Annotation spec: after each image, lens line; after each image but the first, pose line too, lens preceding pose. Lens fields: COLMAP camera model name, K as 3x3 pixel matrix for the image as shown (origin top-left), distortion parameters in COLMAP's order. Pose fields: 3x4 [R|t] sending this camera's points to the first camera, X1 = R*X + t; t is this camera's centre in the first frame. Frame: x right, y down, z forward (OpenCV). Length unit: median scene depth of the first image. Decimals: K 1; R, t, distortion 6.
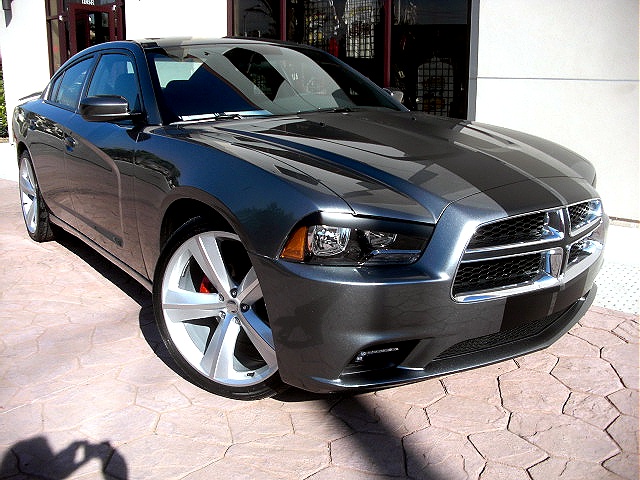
lens RADIAL K [[625.8, 0, 320.8], [0, 625.8, 249.8], [0, 0, 1]] dist [-0.207926, 0.184583]
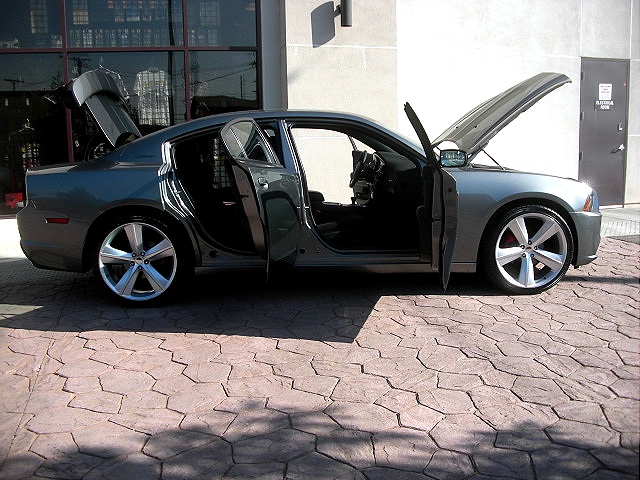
lens RADIAL K [[625.8, 0, 320.8], [0, 625.8, 249.8], [0, 0, 1]] dist [-0.207926, 0.184583]
pose [[0.566674, -0.151893, 0.809820, -2.193497], [0.230892, 0.972755, 0.020887, -0.106683], [-0.790930, 0.175145, 0.586306, 0.348631]]
